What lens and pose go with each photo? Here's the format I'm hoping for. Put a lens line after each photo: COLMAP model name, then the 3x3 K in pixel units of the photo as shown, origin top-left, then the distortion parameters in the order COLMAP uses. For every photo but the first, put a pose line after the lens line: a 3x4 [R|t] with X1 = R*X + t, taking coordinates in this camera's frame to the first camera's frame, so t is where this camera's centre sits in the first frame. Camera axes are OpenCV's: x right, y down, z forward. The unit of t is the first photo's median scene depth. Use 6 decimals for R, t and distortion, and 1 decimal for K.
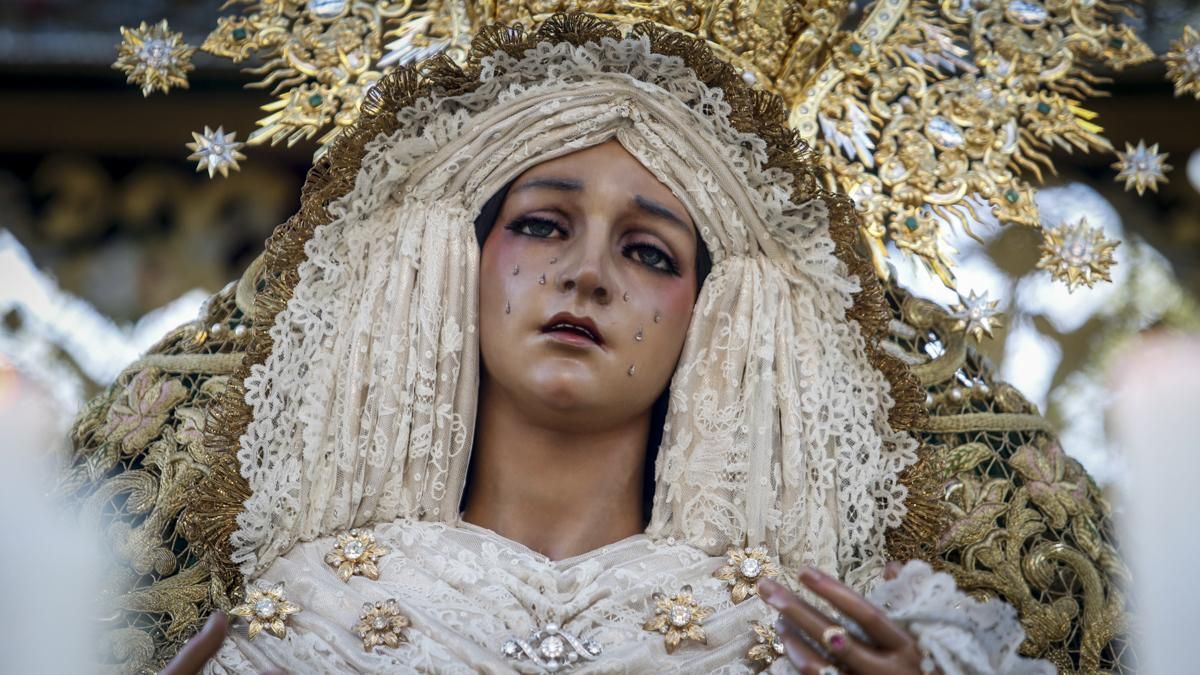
lens RADIAL K [[7323.6, 0, 604.1], [0, 7323.6, 337.5], [0, 0, 1]] dist [2.394429, 0.000000]
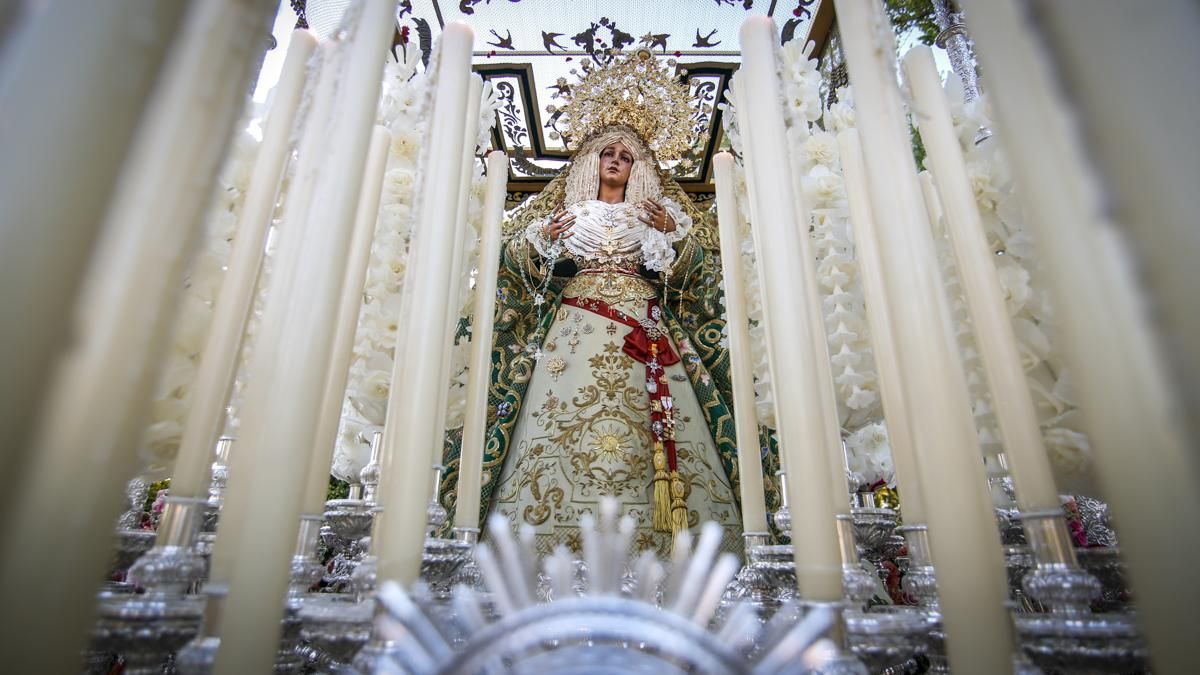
lens RADIAL K [[605.0, 0, 601.1], [0, 605.0, 337.1], [0, 0, 1]] dist [-0.000115, -0.000002]
pose [[0.999430, 0.011132, -0.031881, 0.003827], [-0.007432, 0.993463, 0.113914, 0.087897], [0.032941, -0.113612, 0.992979, 0.424493]]
